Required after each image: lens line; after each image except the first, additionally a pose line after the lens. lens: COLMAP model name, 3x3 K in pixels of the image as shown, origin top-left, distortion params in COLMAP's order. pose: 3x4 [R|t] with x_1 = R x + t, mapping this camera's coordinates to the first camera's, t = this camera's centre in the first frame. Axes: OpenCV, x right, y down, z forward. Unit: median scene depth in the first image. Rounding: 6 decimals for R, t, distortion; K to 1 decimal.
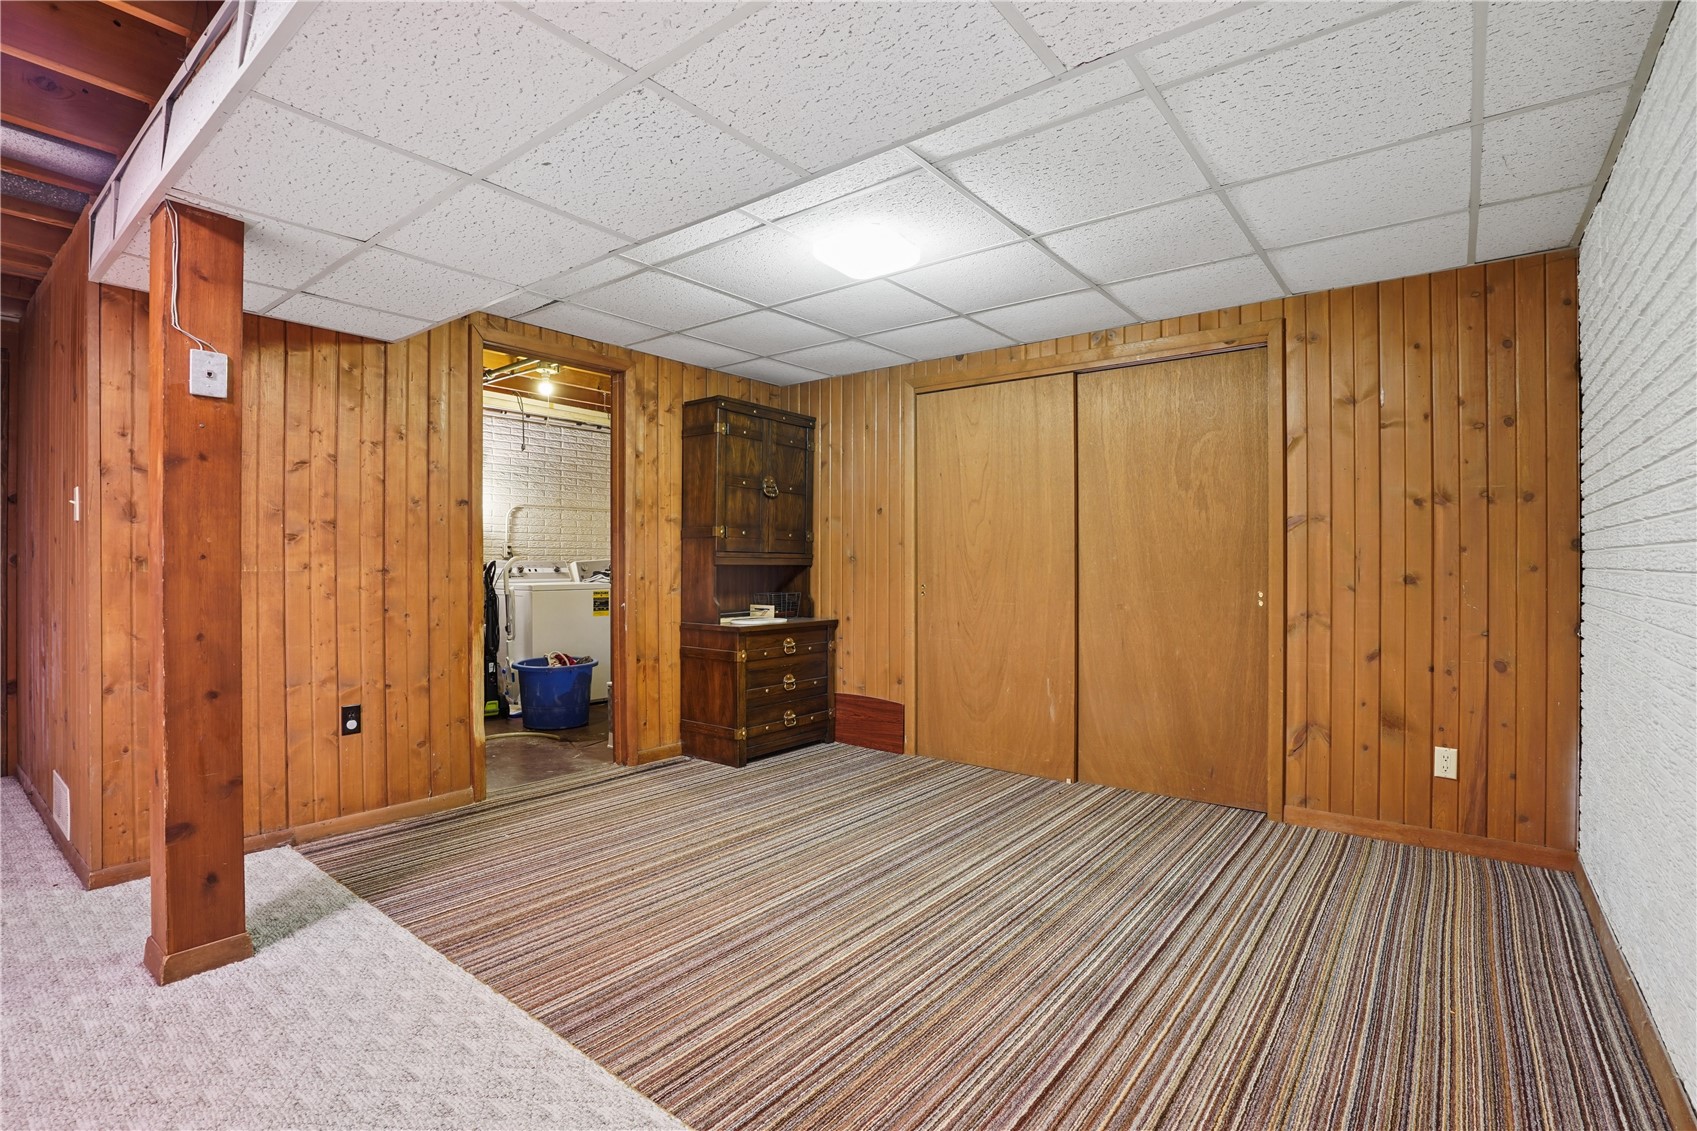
lens RADIAL K [[788.7, 0, 848.9], [0, 788.7, 554.6], [0, 0, 1]] dist [-0.053146, 0.014911]
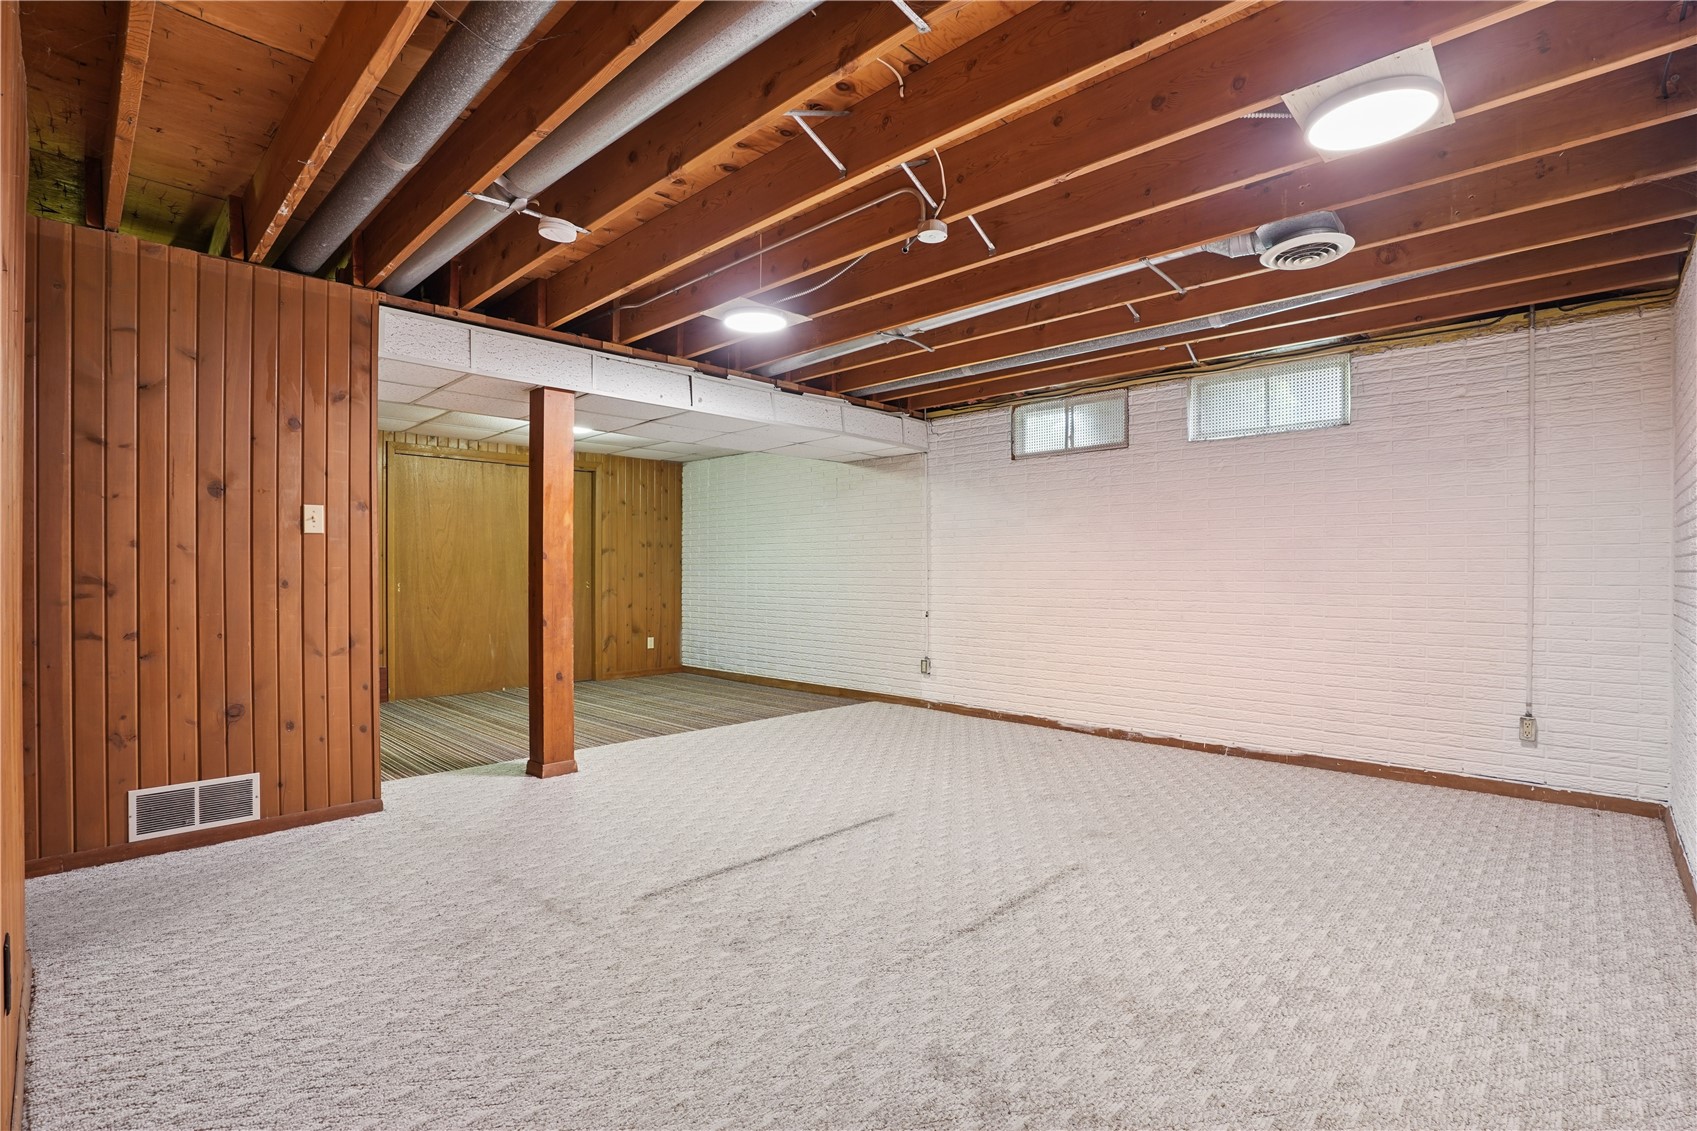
lens RADIAL K [[788.7, 0, 839.2], [0, 788.7, 578.5], [0, 0, 1]] dist [-0.053146, 0.014911]
pose [[0.111818, -0.011866, 0.993658, -1.786077], [-0.008316, 0.999883, 0.012876, 0.003861], [-0.993694, -0.009703, 0.111706, 0.030135]]
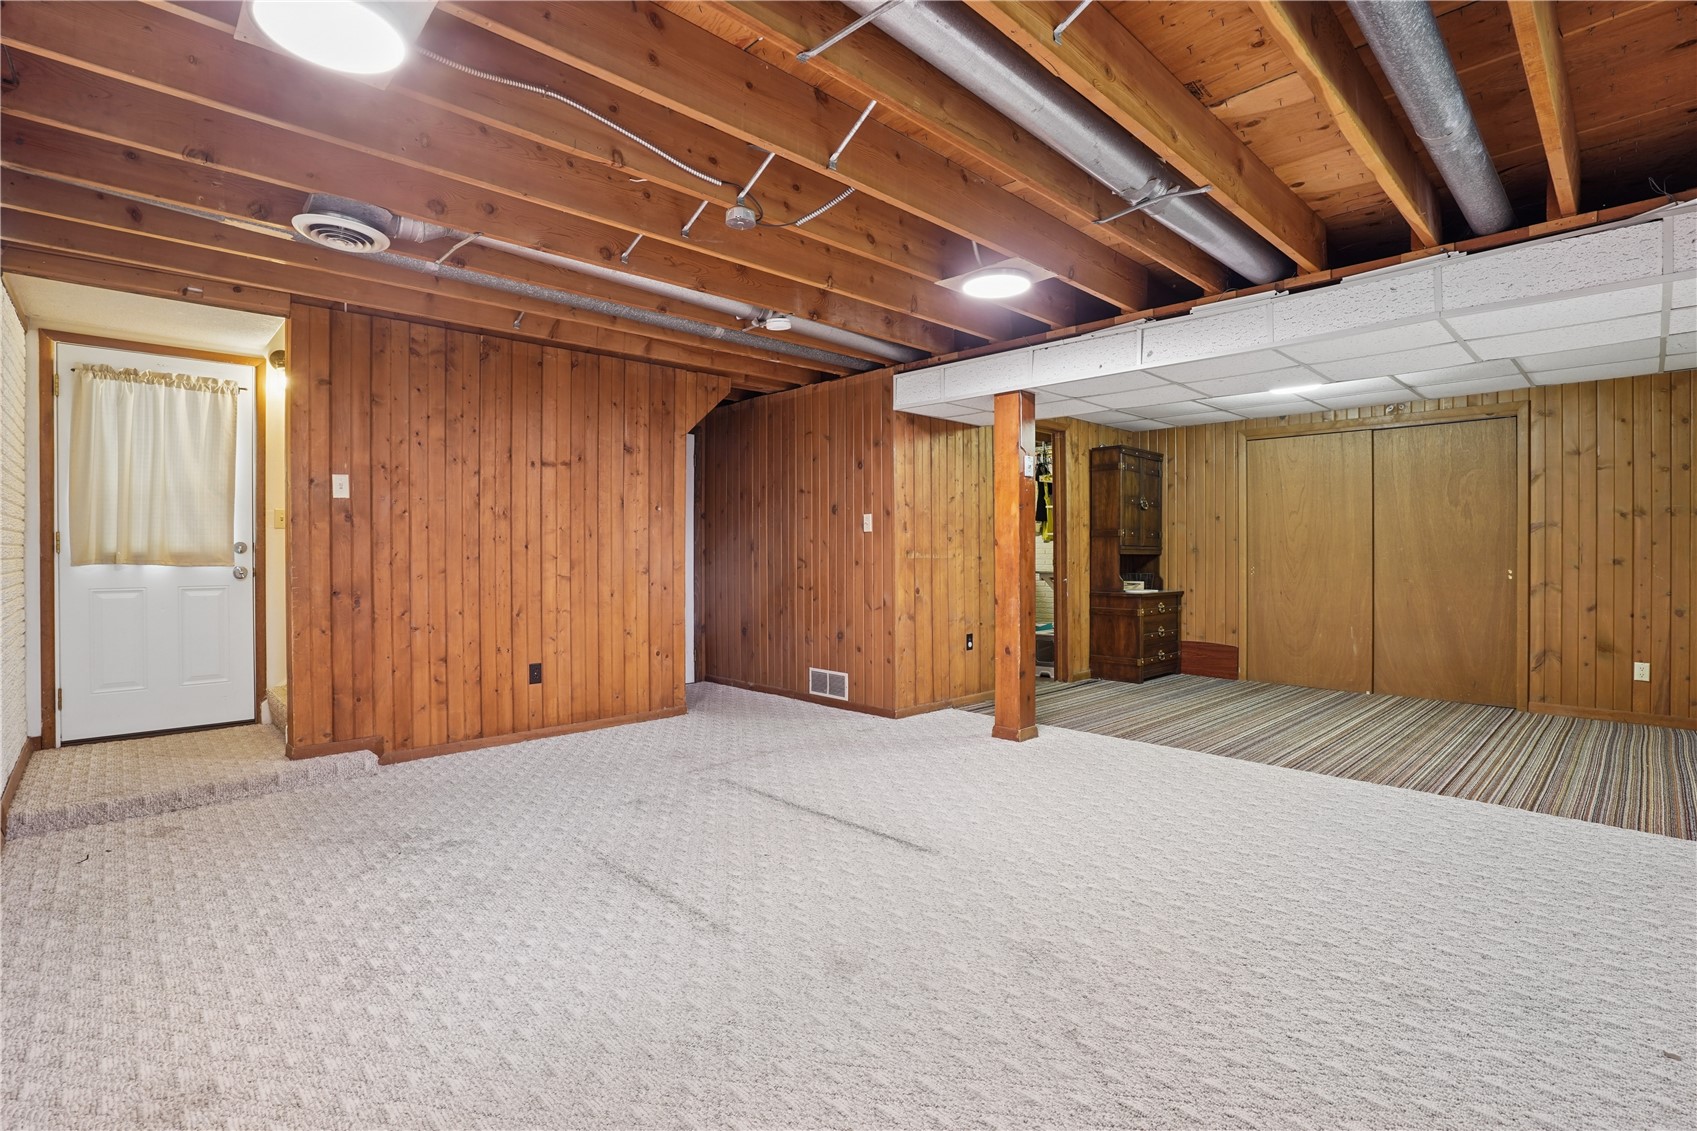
lens RADIAL K [[788.7, 0, 839.5], [0, 788.7, 553.5], [0, 0, 1]] dist [-0.053146, 0.014911]
pose [[0.989490, -0.002564, -0.144577, -0.667649], [0.003919, 0.999951, 0.009087, -0.006467], [0.144547, -0.009558, 0.989452, -0.825905]]
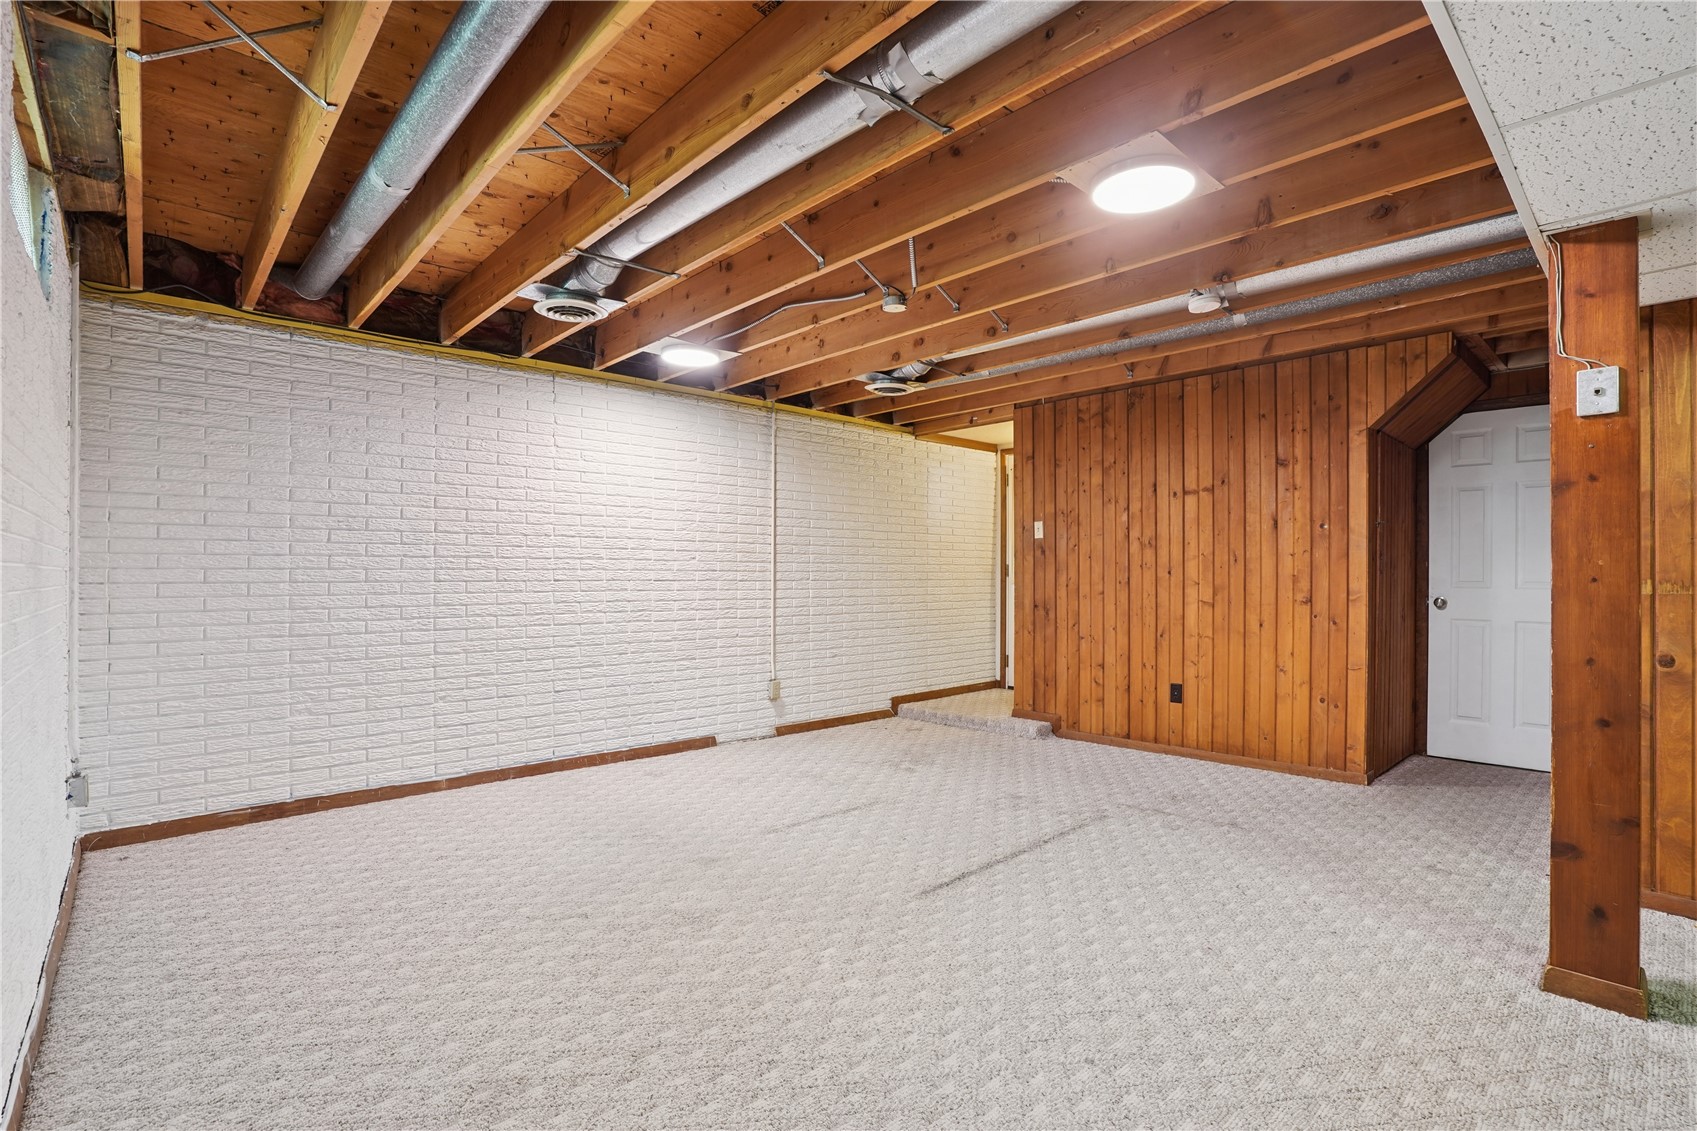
lens RADIAL K [[788.7, 0, 860.2], [0, 788.7, 571.4], [0, 0, 1]] dist [-0.053146, 0.014911]
pose [[-0.145415, -0.005406, -0.989356, 0.159492], [0.004840, 0.999969, -0.006175, -0.004139], [0.989359, -0.005686, -0.145384, 0.134125]]
